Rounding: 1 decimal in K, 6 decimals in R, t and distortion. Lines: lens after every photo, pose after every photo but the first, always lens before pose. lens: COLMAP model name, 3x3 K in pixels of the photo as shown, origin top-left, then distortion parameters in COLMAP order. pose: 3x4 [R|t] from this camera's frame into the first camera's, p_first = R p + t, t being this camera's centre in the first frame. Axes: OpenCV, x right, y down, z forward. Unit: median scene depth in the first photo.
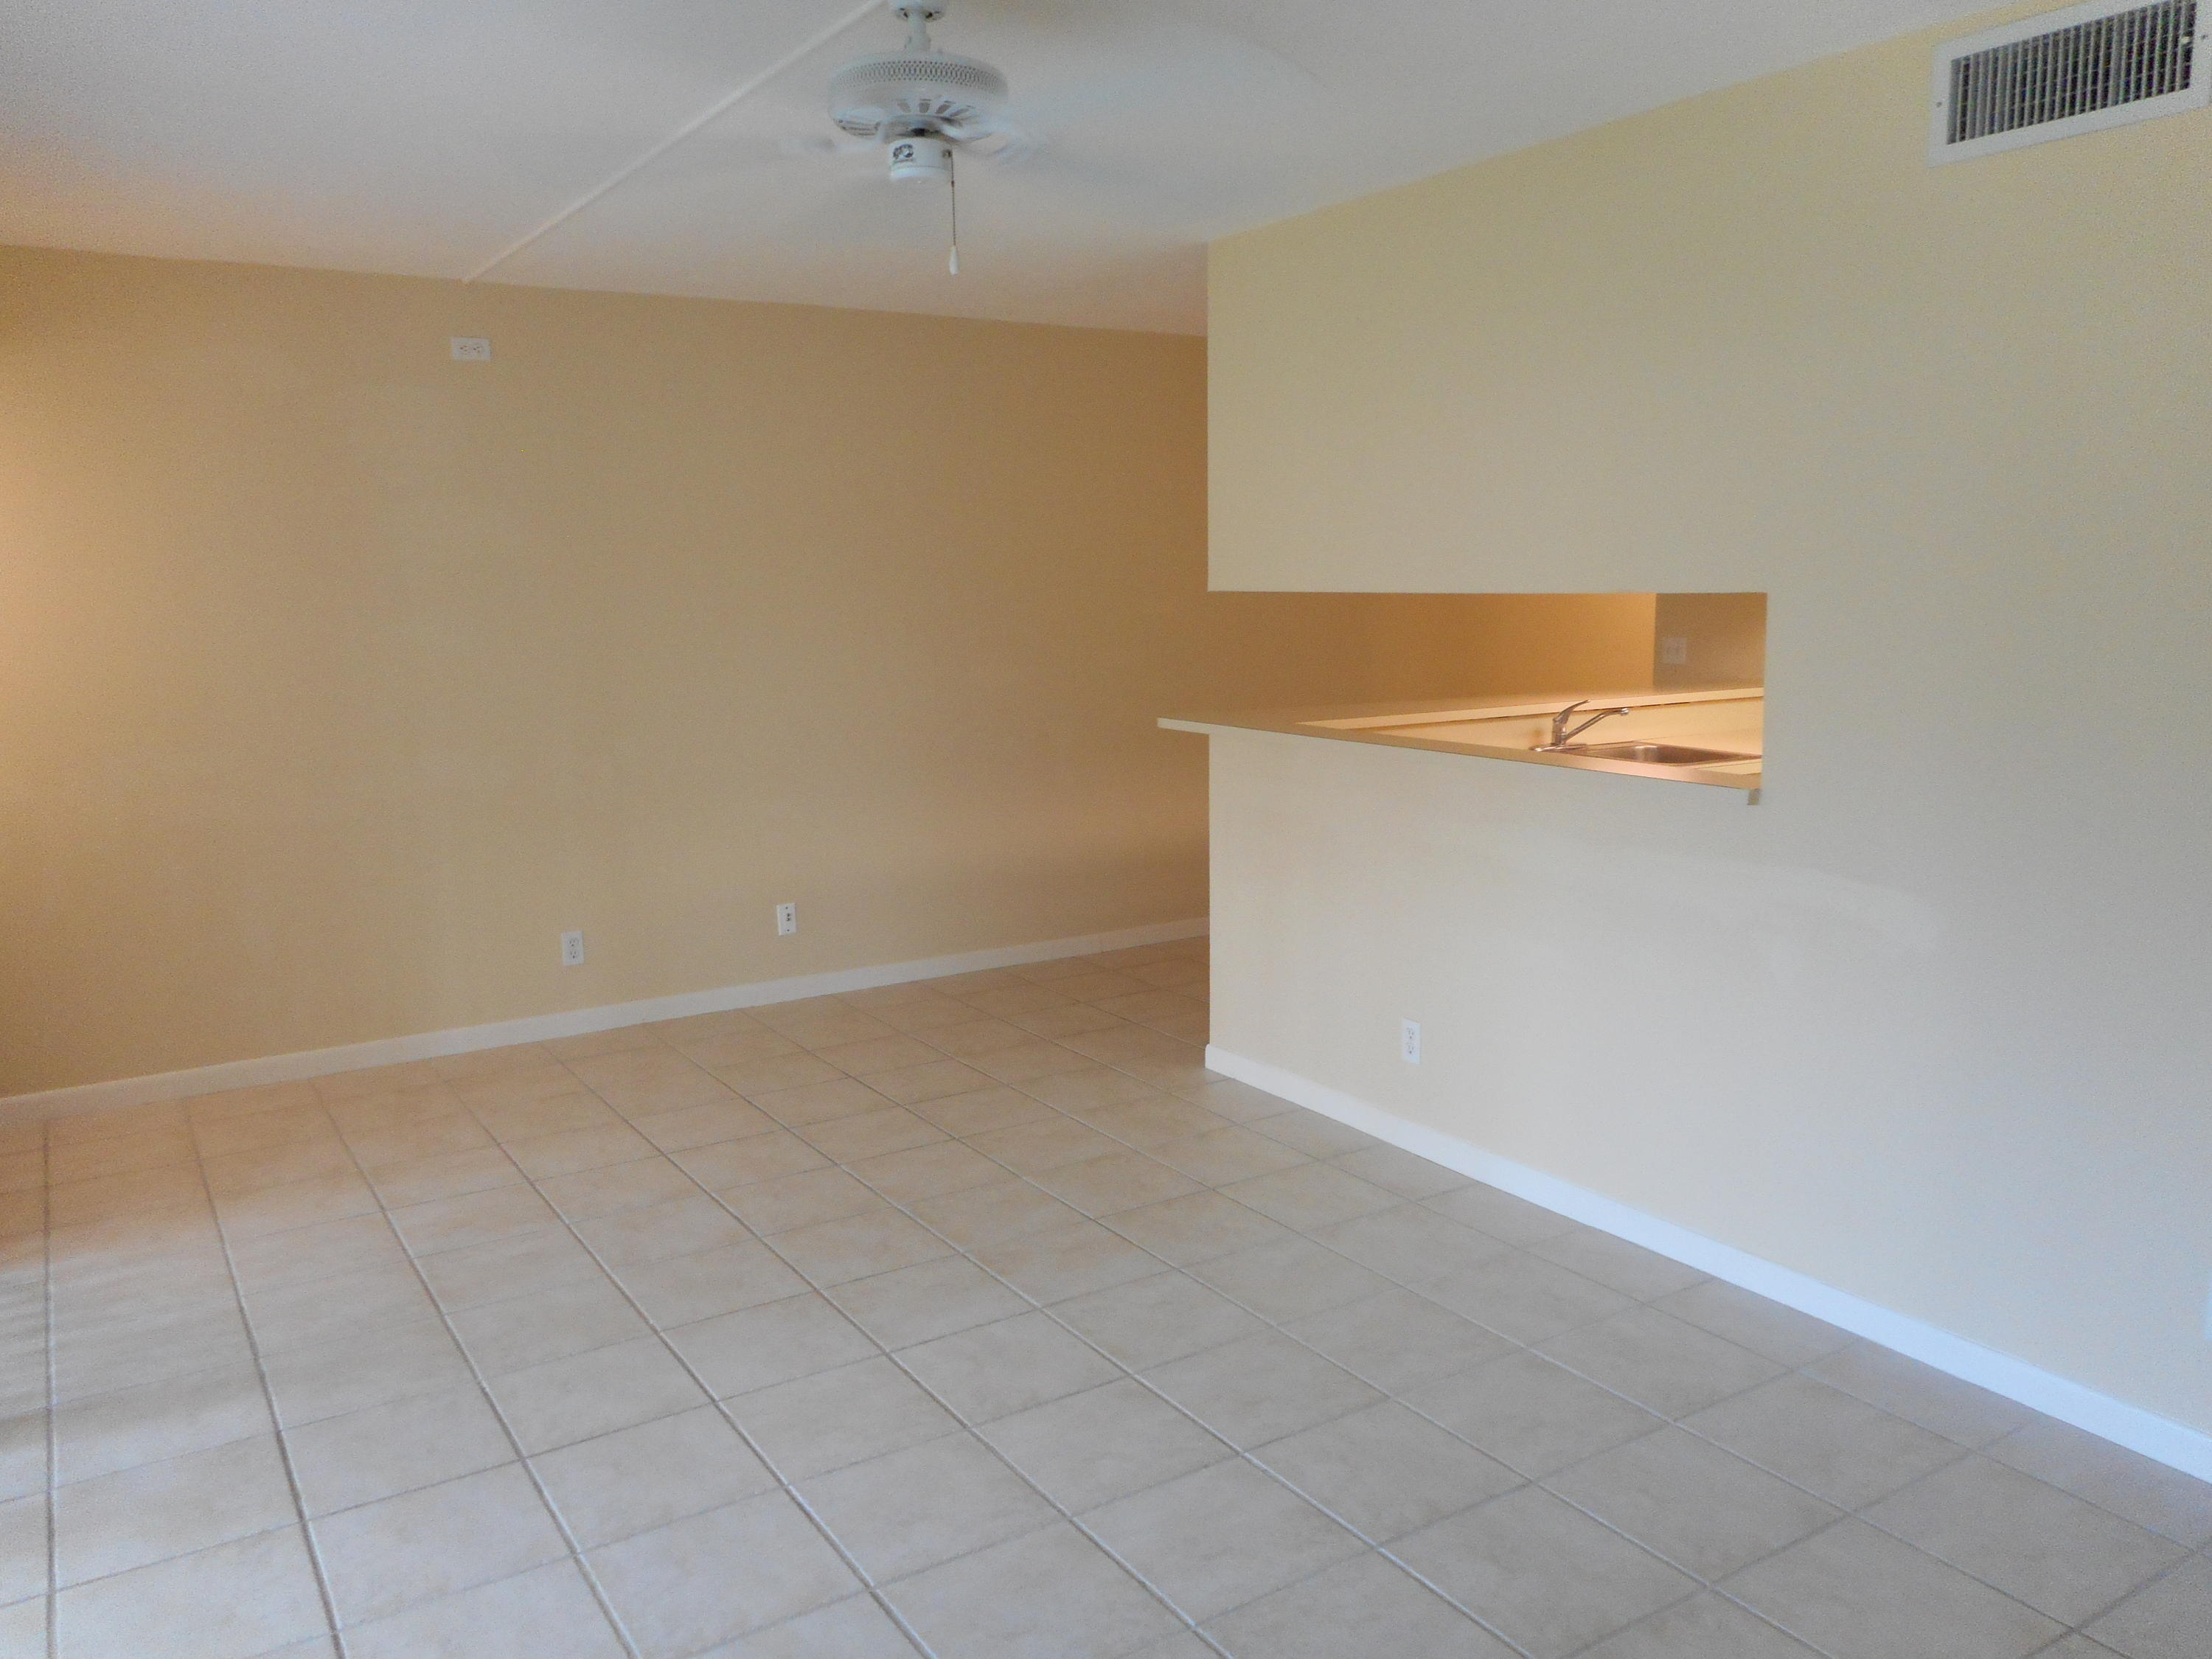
lens RADIAL K [[1660.5, 0, 1111.3], [0, 1660.5, 828.9], [0, 0, 1]] dist [0.024495, -0.013172]
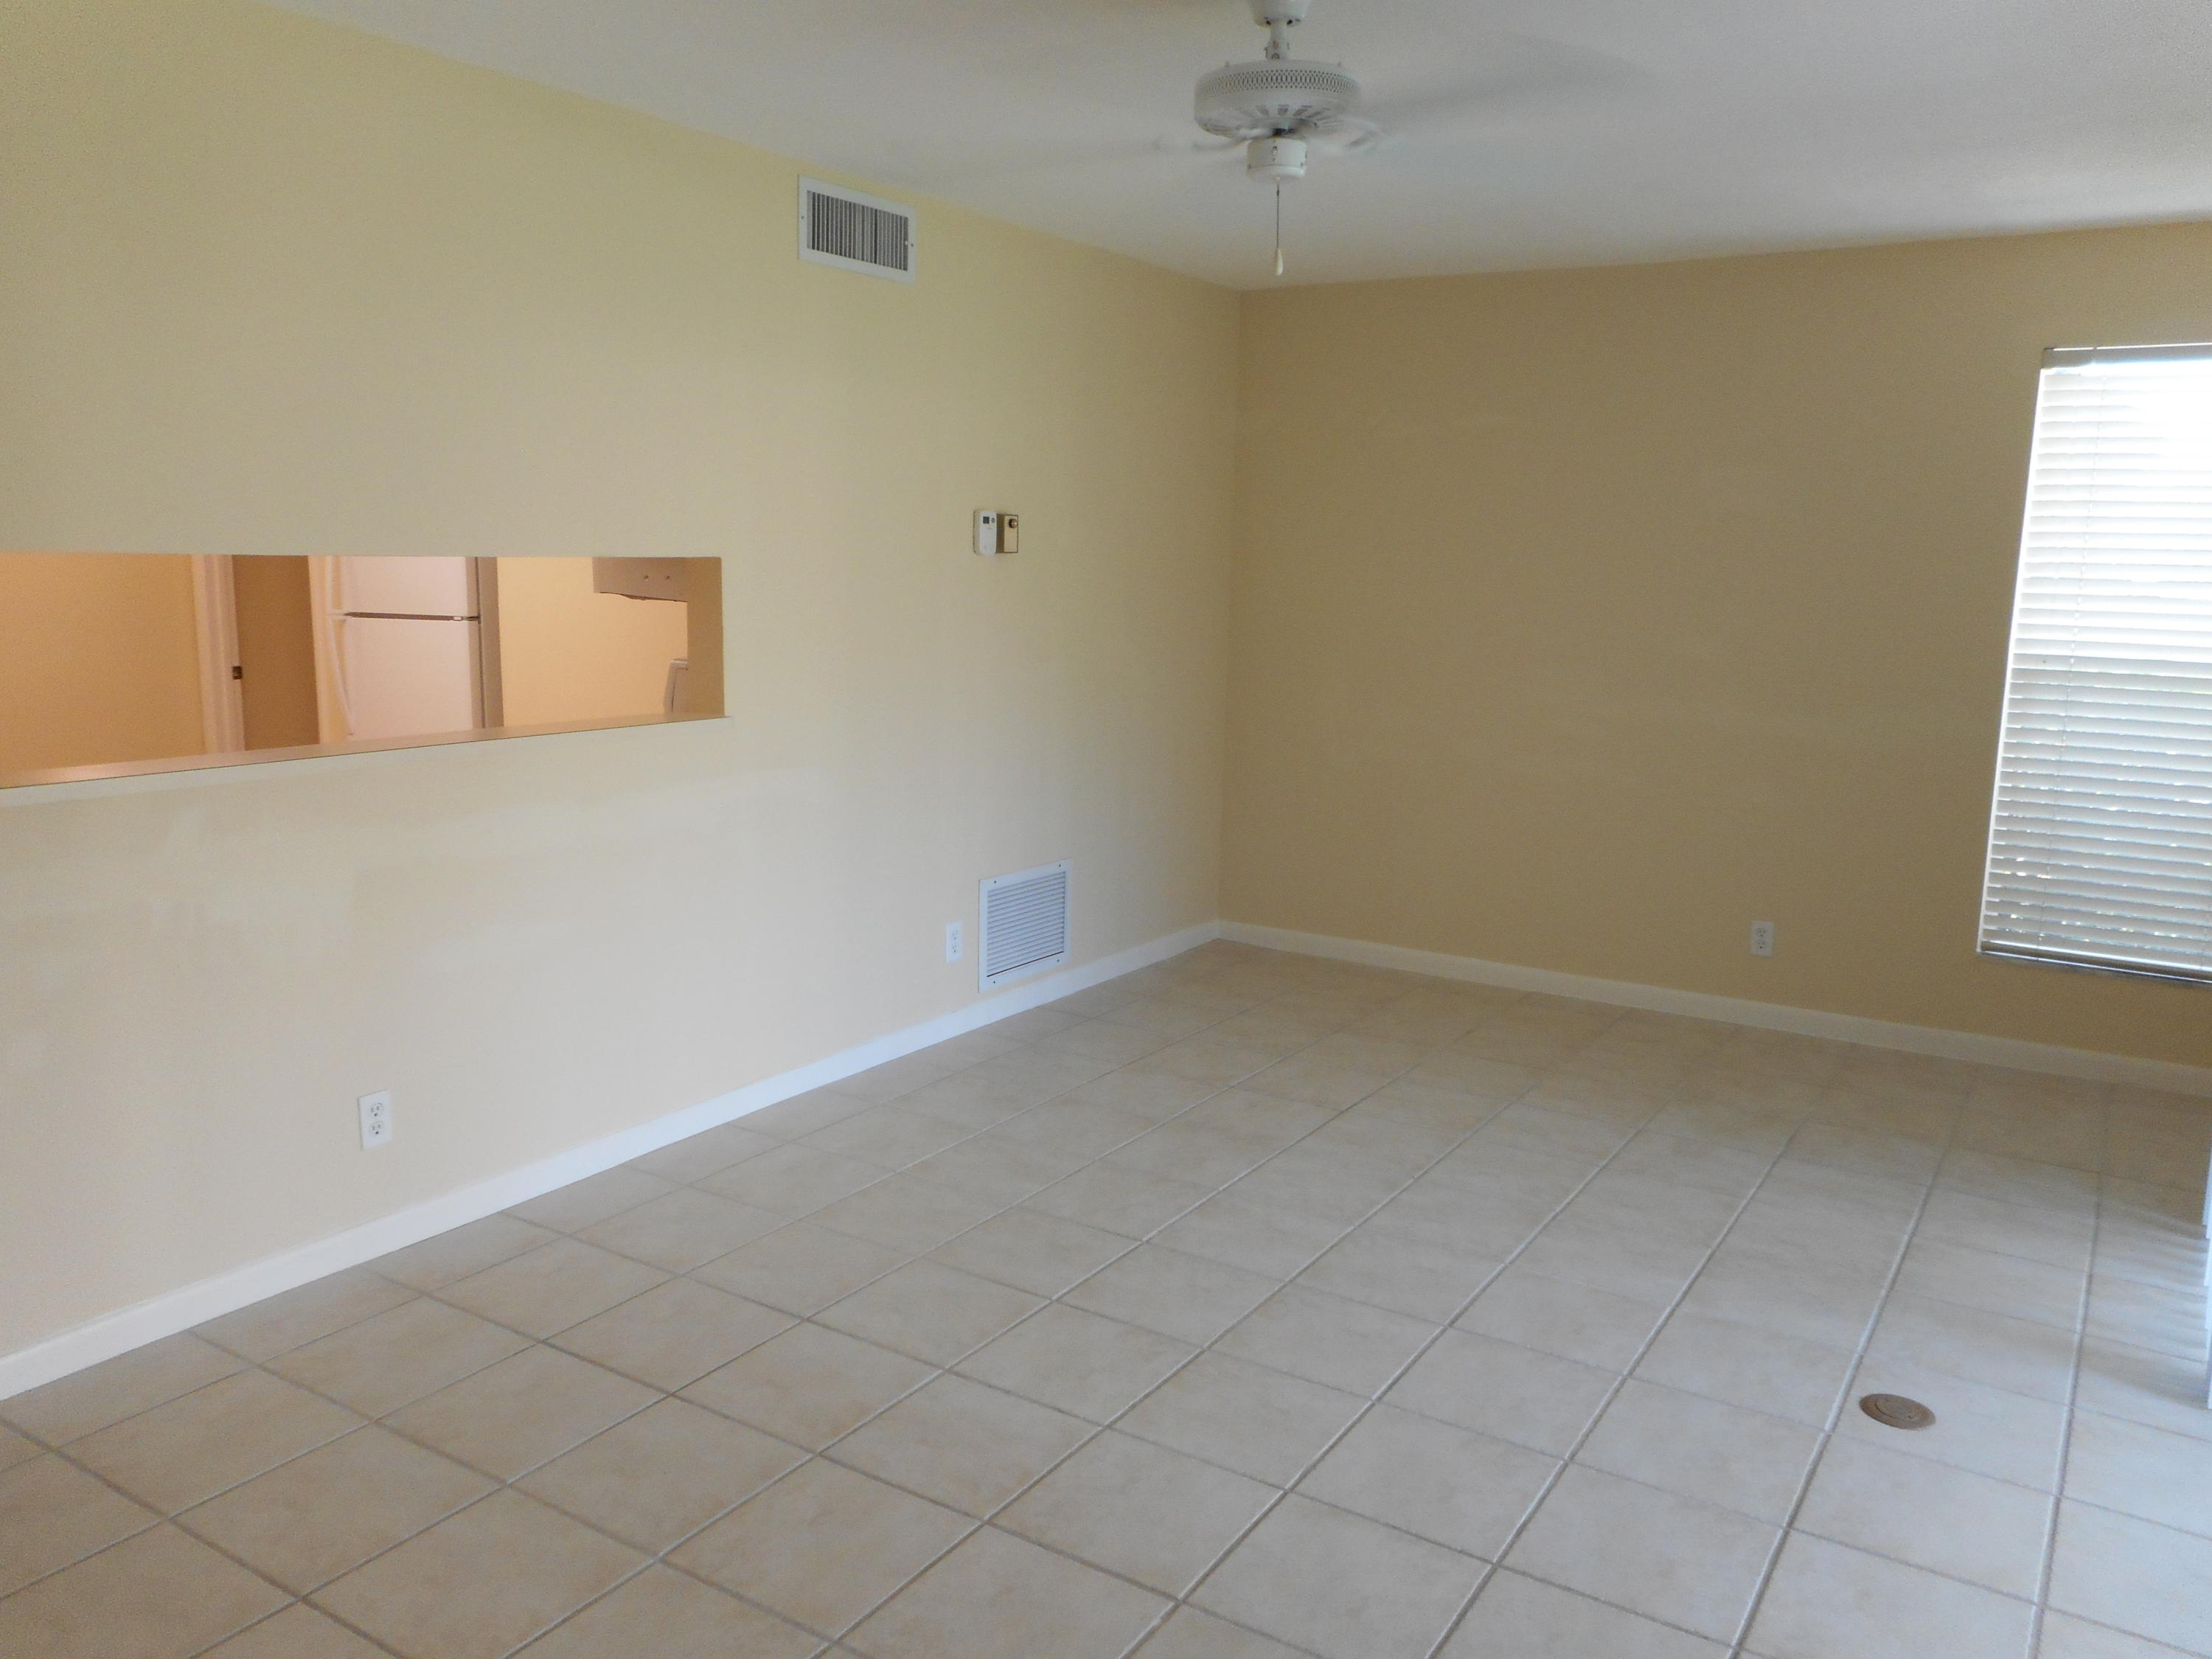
lens RADIAL K [[1660.5, 0, 1104.5], [0, 1660.5, 826.5], [0, 0, 1]] dist [0.024495, -0.013172]
pose [[-0.420462, -0.142020, 0.896126, -0.990204], [0.126000, 0.968964, 0.212682, -0.200275], [-0.898518, 0.202336, -0.389518, 1.448605]]
